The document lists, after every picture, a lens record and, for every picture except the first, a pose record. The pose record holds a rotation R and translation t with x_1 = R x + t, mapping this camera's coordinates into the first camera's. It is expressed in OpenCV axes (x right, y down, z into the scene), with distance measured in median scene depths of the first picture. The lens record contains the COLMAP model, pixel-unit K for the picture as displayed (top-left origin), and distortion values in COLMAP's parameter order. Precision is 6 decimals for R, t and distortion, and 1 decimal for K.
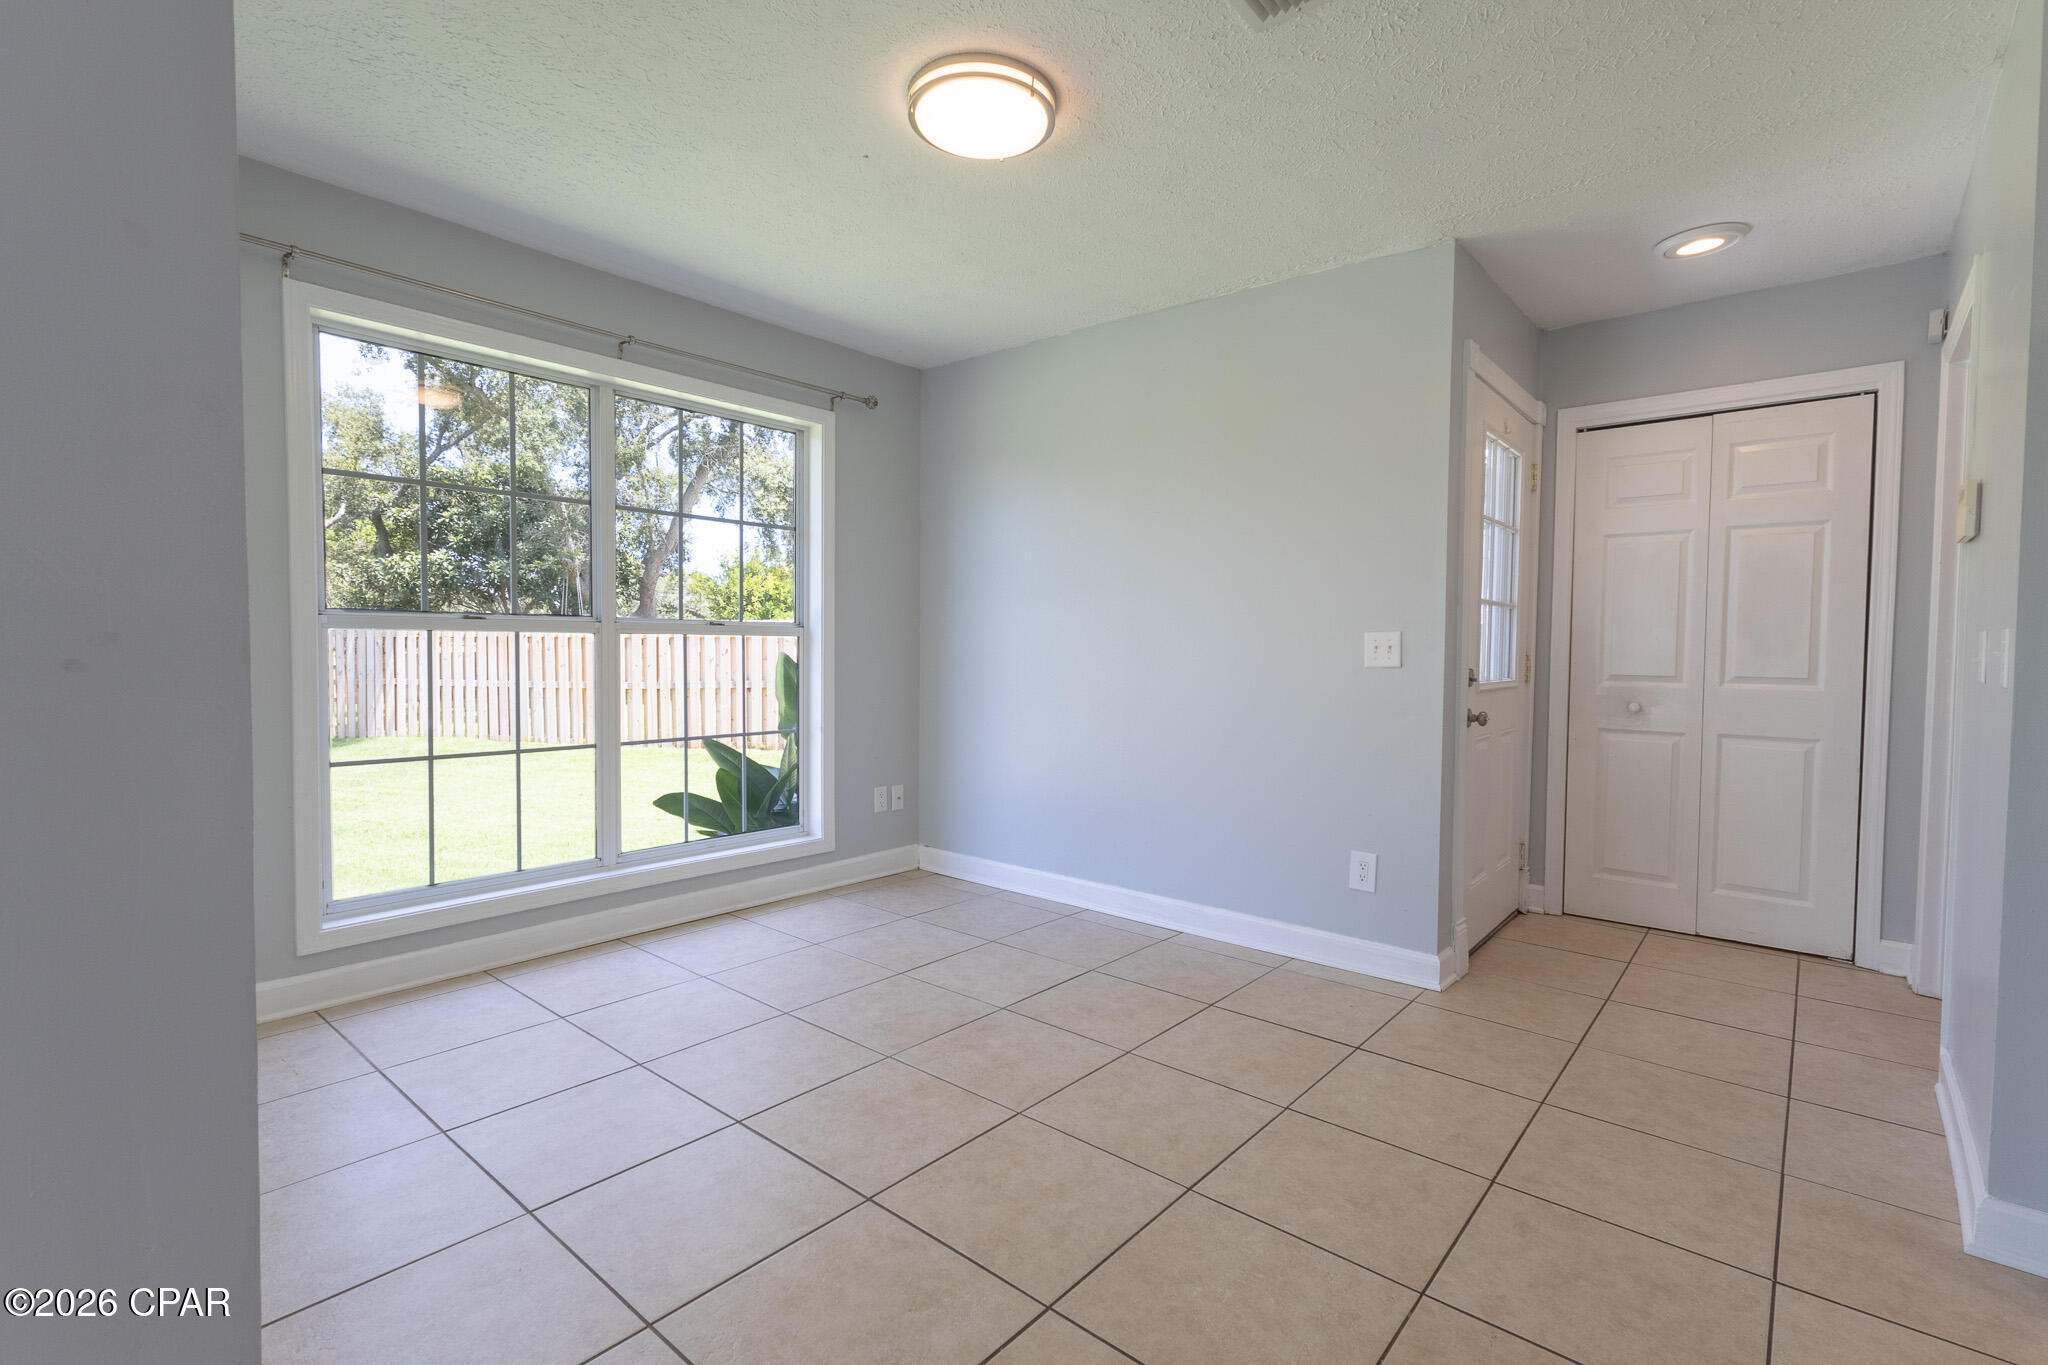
lens RADIAL K [[940.3, 0, 1019.5], [0, 940.3, 685.7], [0, 0, 1]] dist [-0.000026, 0.001039]
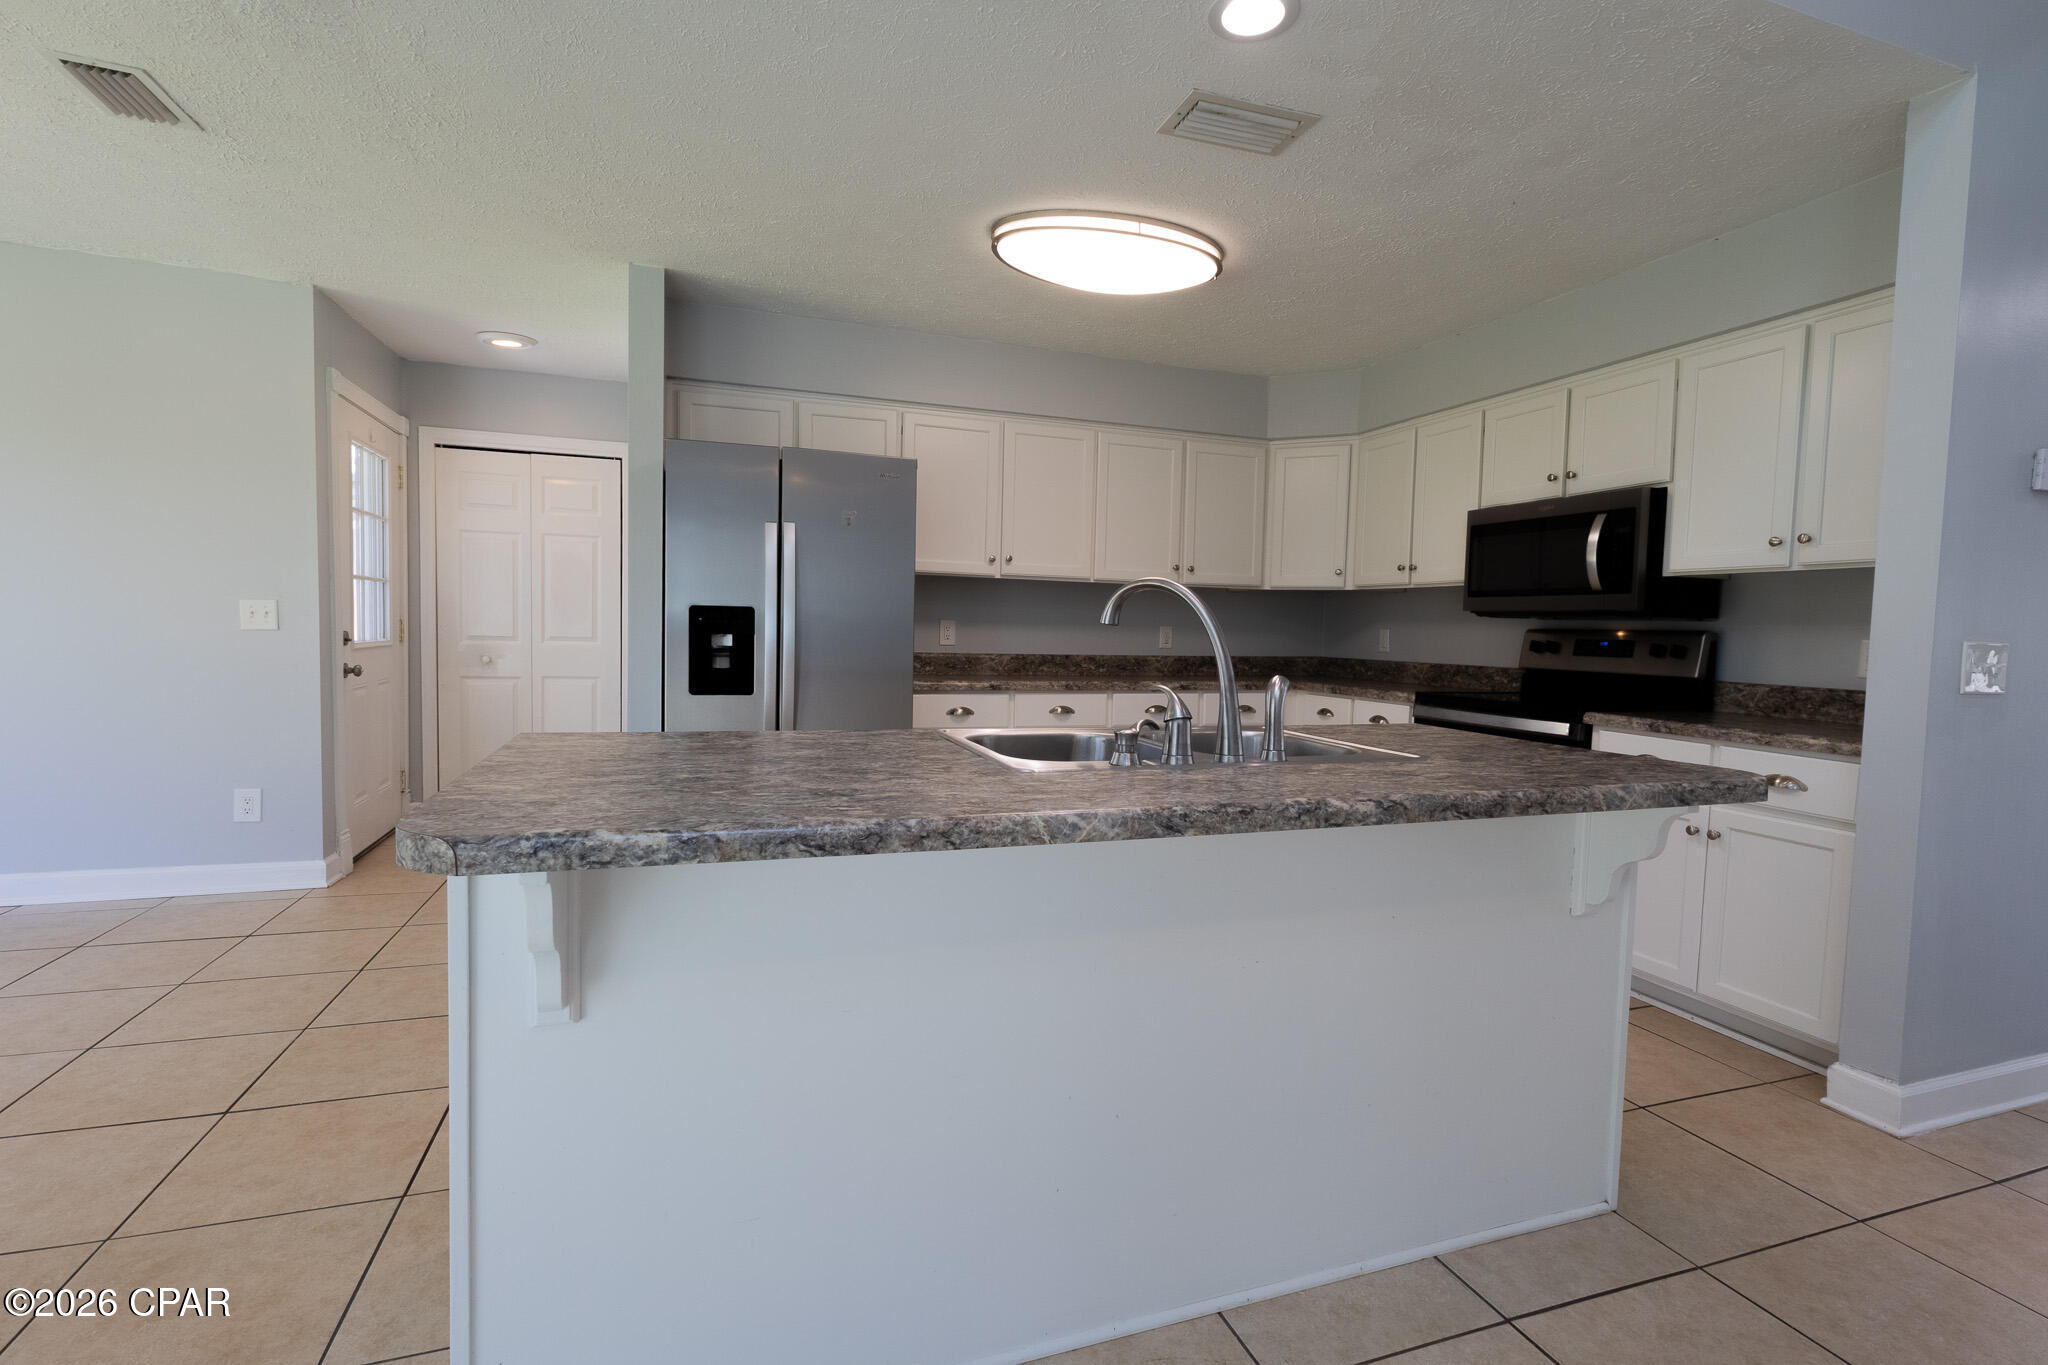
lens RADIAL K [[940.3, 0, 1029.1], [0, 940.3, 678.6], [0, 0, 1]] dist [-0.000026, 0.001039]
pose [[0.498369, -0.042615, 0.865917, -0.144835], [0.013642, 0.999053, 0.041315, 0.005531], [-0.866858, -0.008778, 0.498478, -0.391994]]
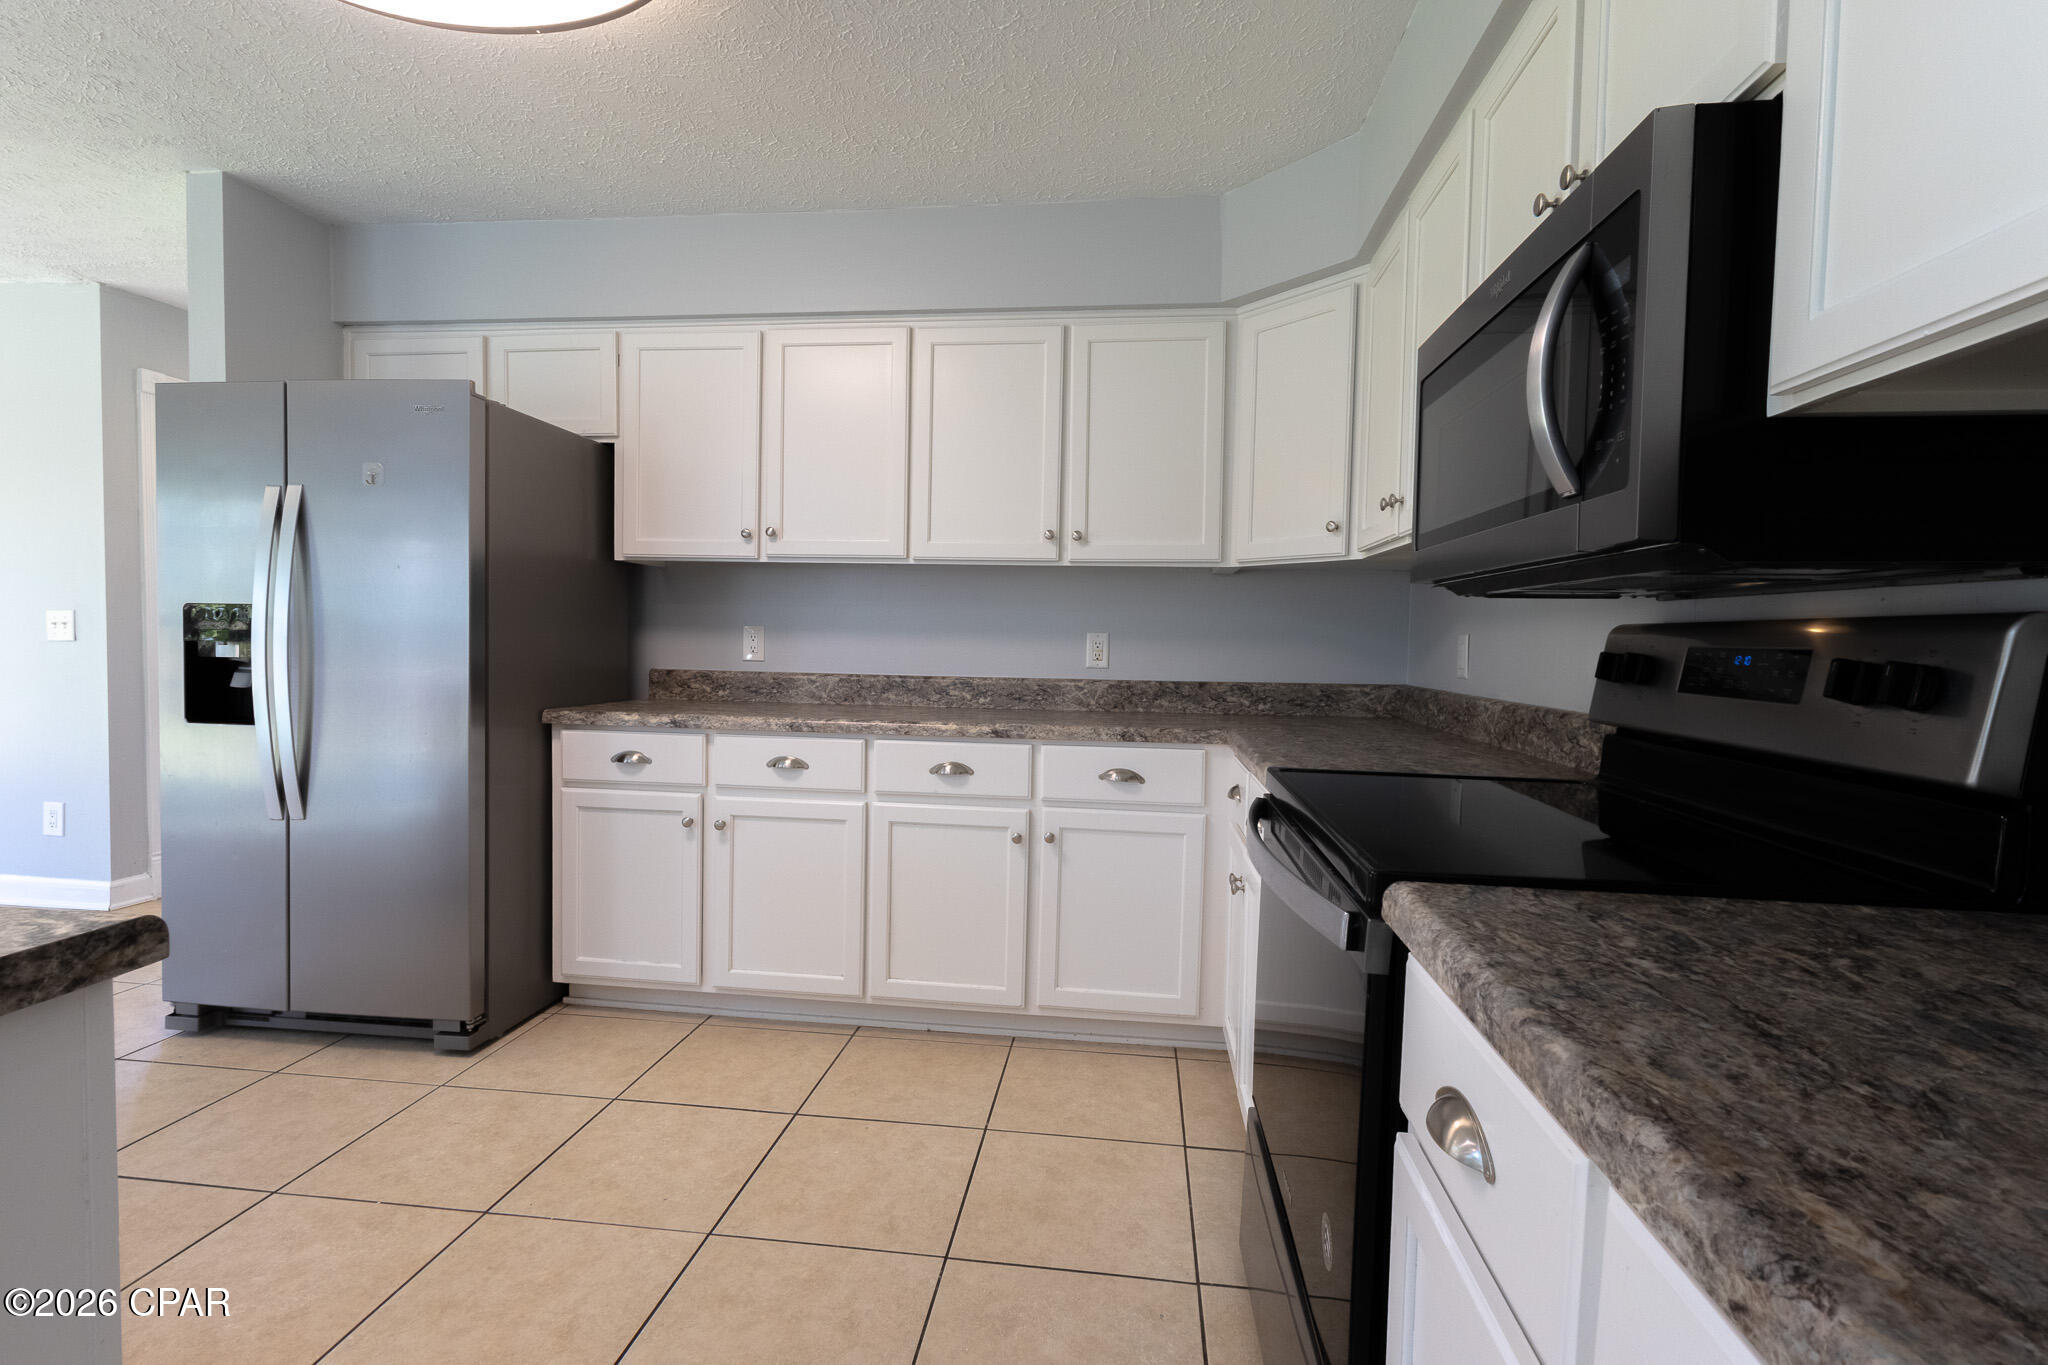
lens RADIAL K [[940.3, 0, 1023.7], [0, 940.3, 678.6], [0, 0, 1]] dist [-0.000026, 0.001039]
pose [[0.830603, -0.015153, 0.556658, 0.666404], [0.008199, 0.999854, 0.014983, 0.018006], [-0.556804, -0.007881, 0.830606, -0.571227]]
